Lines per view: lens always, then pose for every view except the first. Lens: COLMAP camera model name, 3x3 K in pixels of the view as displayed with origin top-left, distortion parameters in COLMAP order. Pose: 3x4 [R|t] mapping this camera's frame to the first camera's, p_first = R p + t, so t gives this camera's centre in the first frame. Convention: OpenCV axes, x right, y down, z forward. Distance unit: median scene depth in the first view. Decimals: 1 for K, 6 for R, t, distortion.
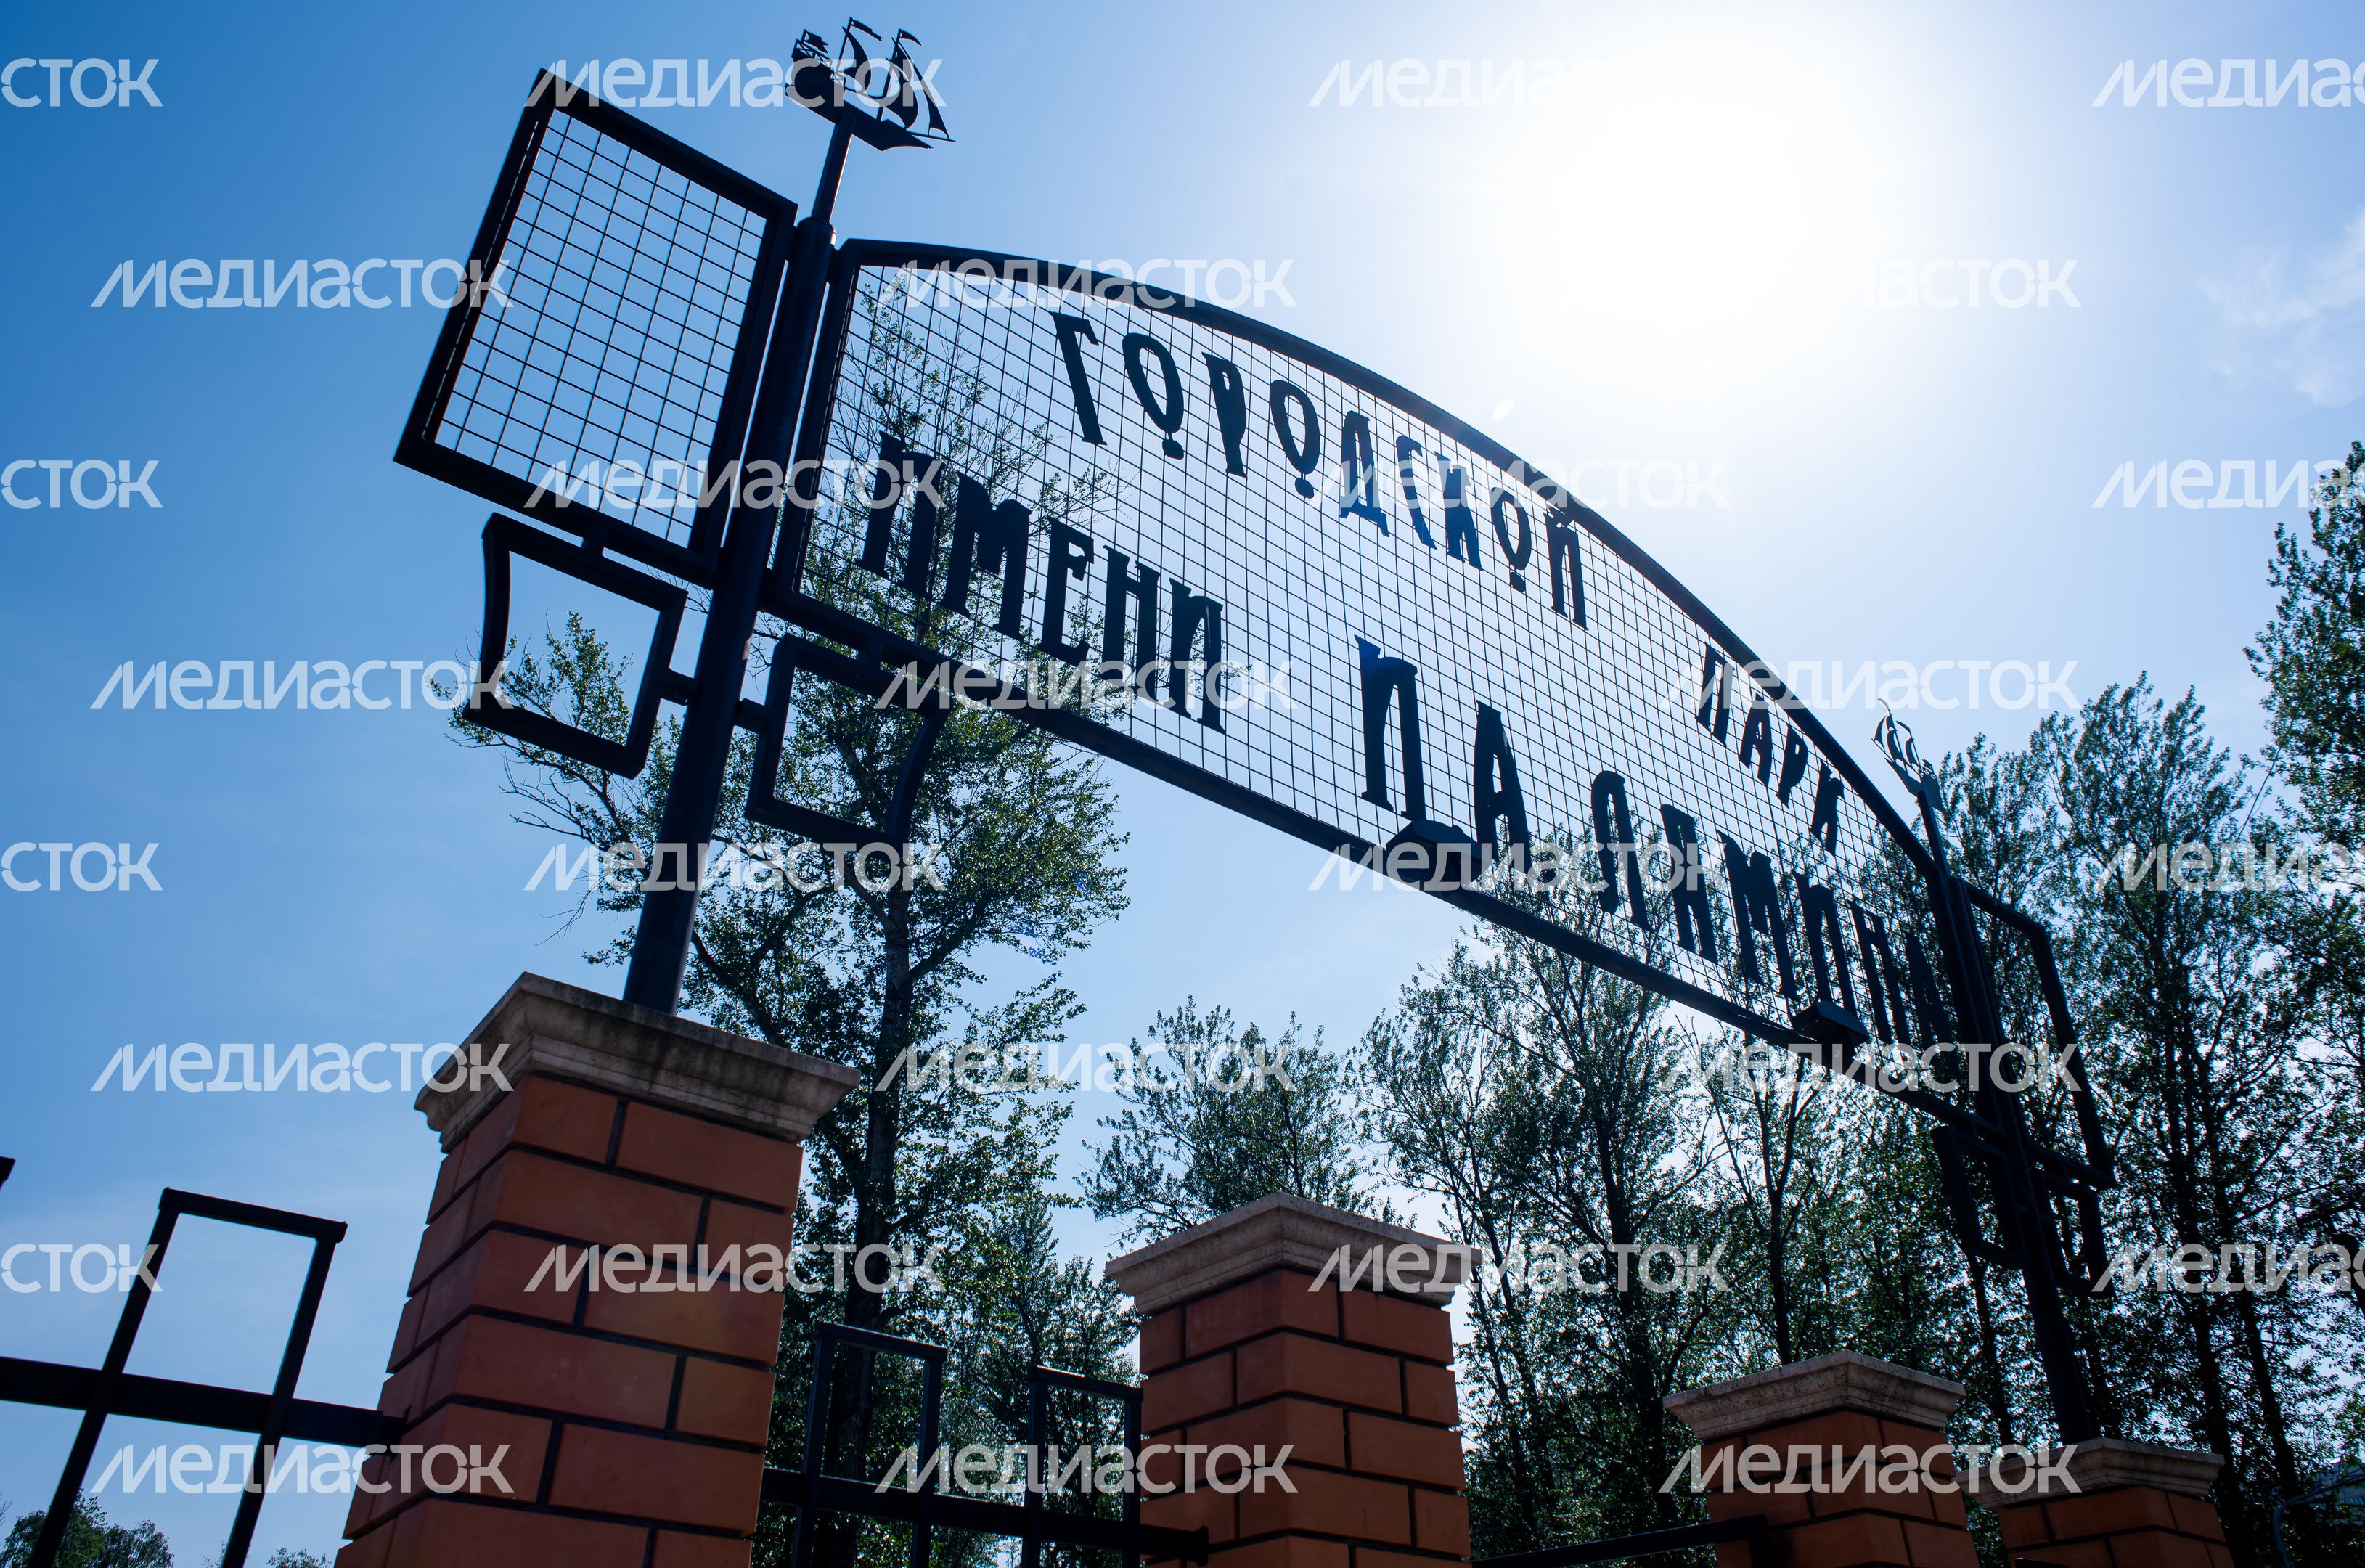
lens RADIAL K [[1643.4, 0, 1192.6], [0, 1643.4, 762.7], [0, 0, 1]] dist [-0.091252, 0.085065]
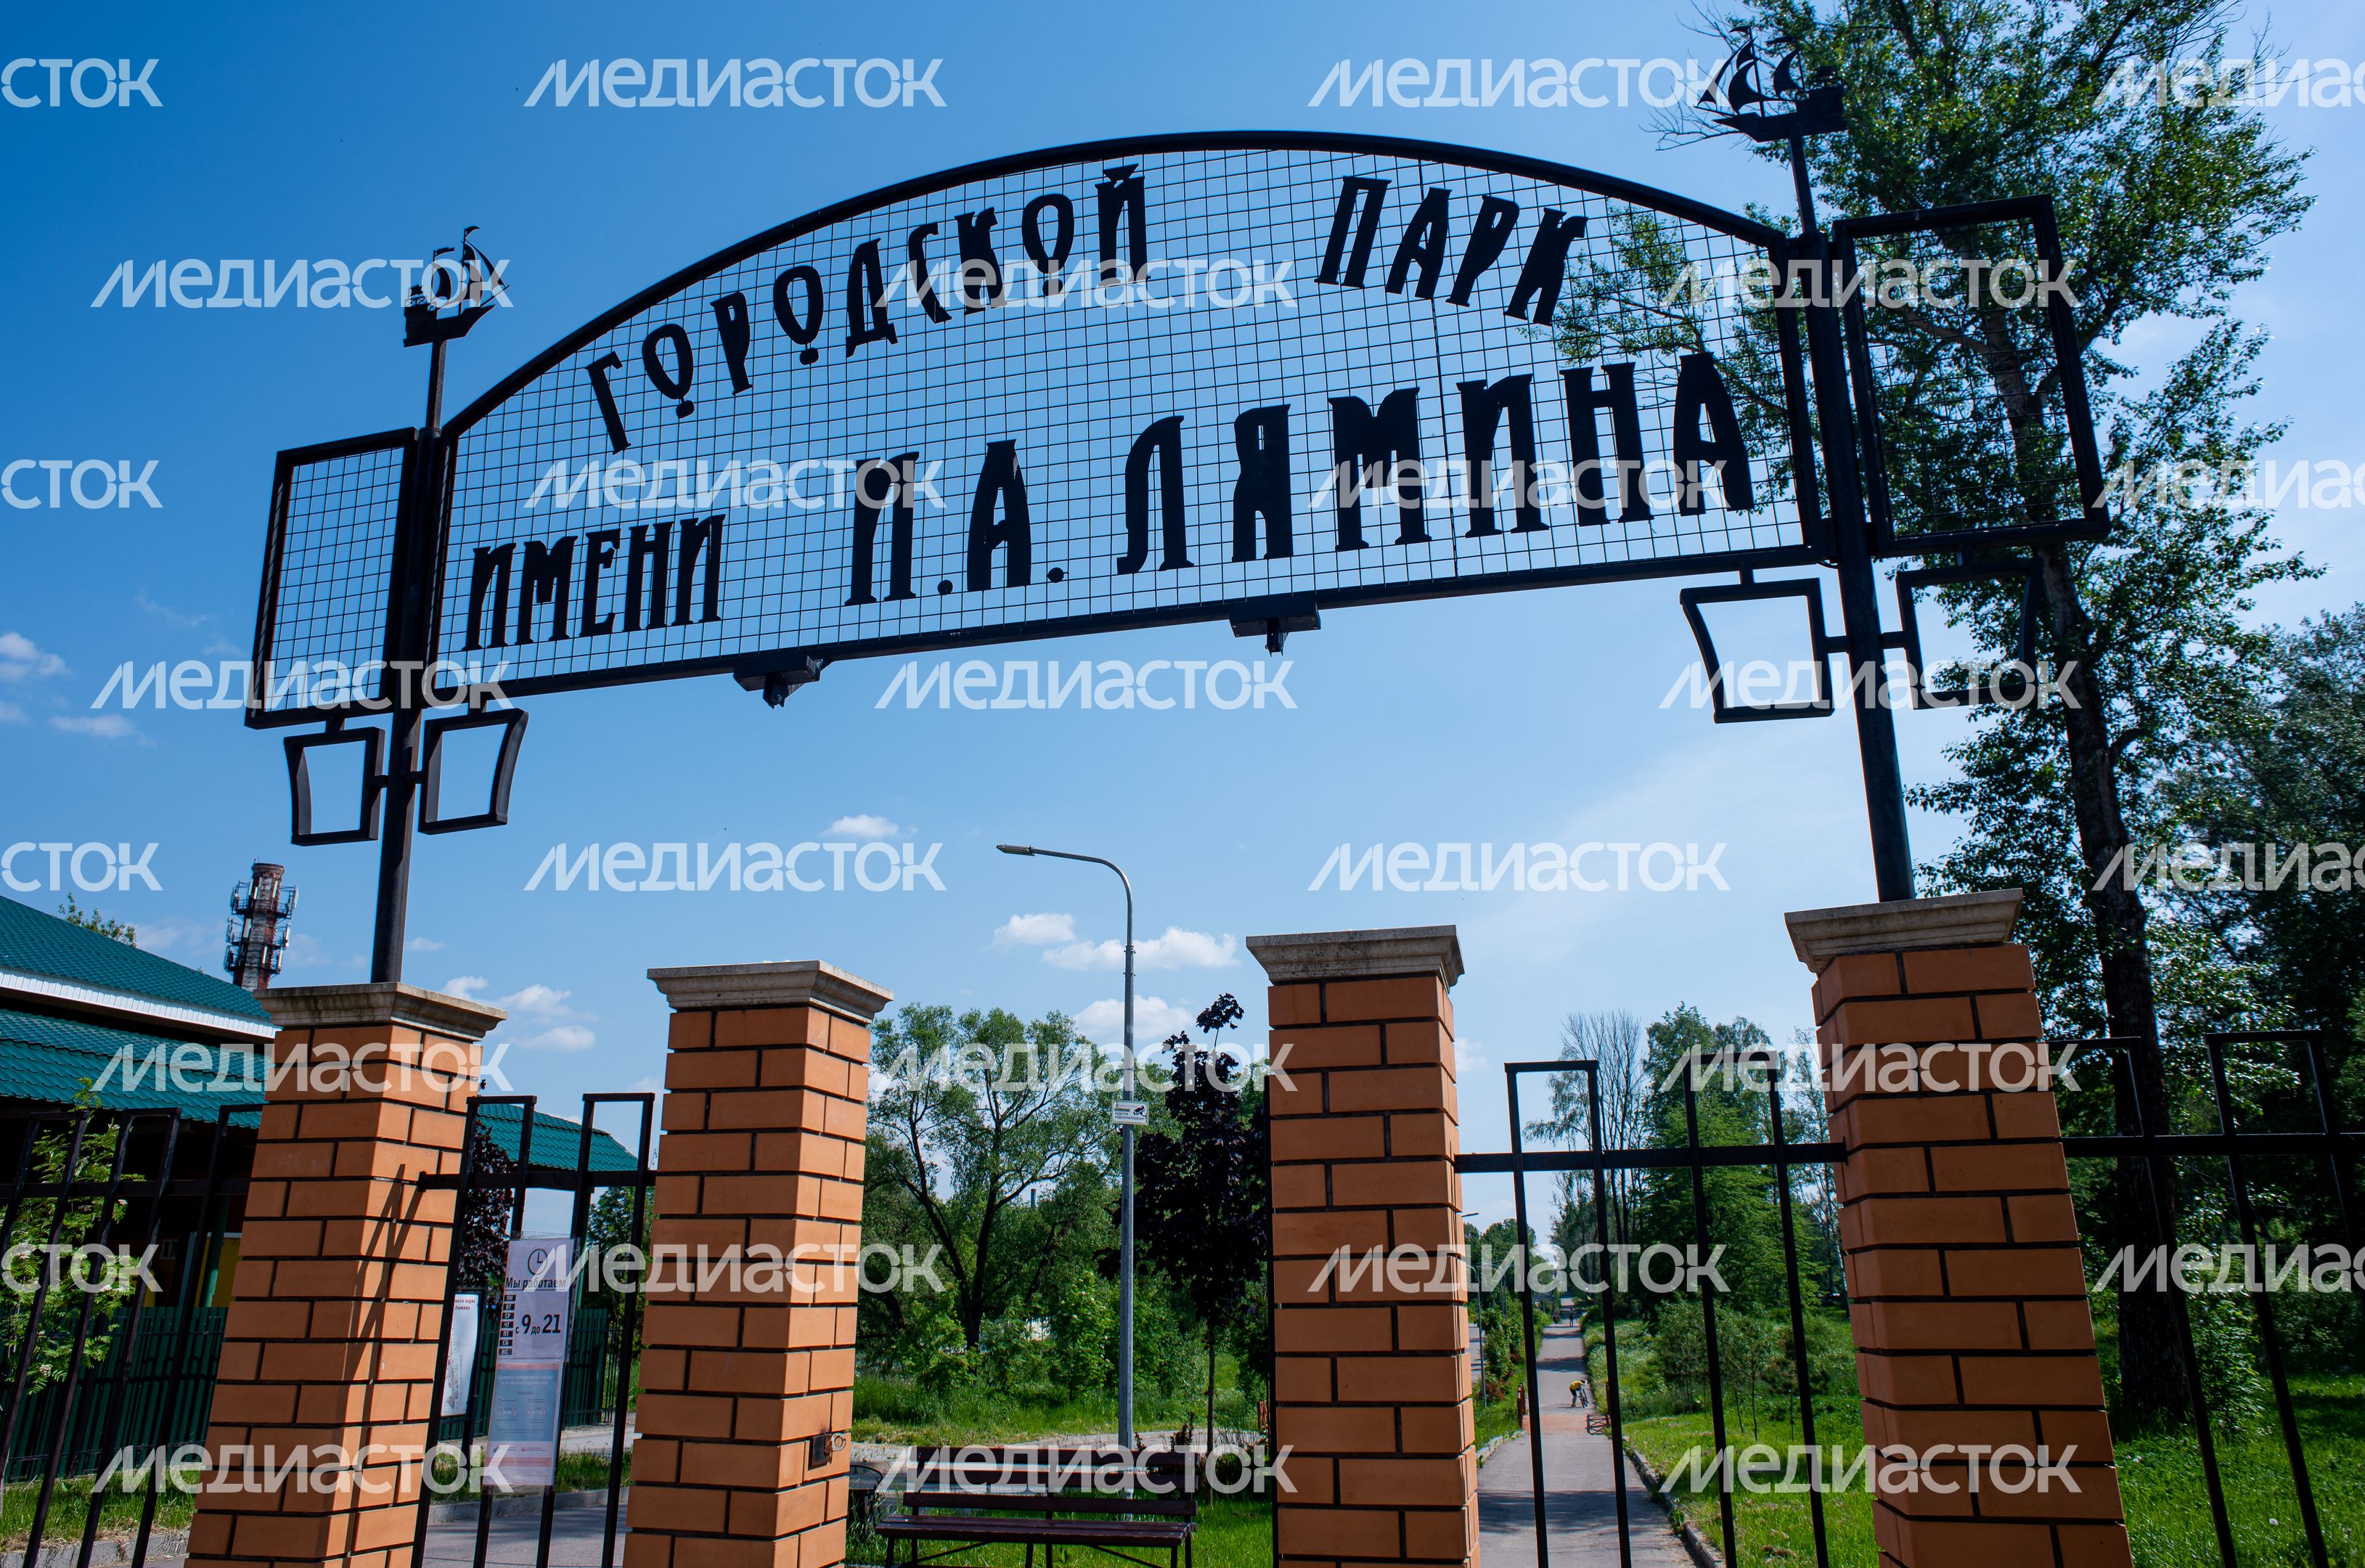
lens RADIAL K [[1643.4, 0, 1192.6], [0, 1643.4, 762.7], [0, 0, 1]] dist [-0.091252, 0.085065]
pose [[0.629078, -0.245711, -0.737486, 1.089229], [0.454430, 0.885972, 0.092447, 0.124262], [0.630677, -0.393292, 0.669005, 0.238847]]
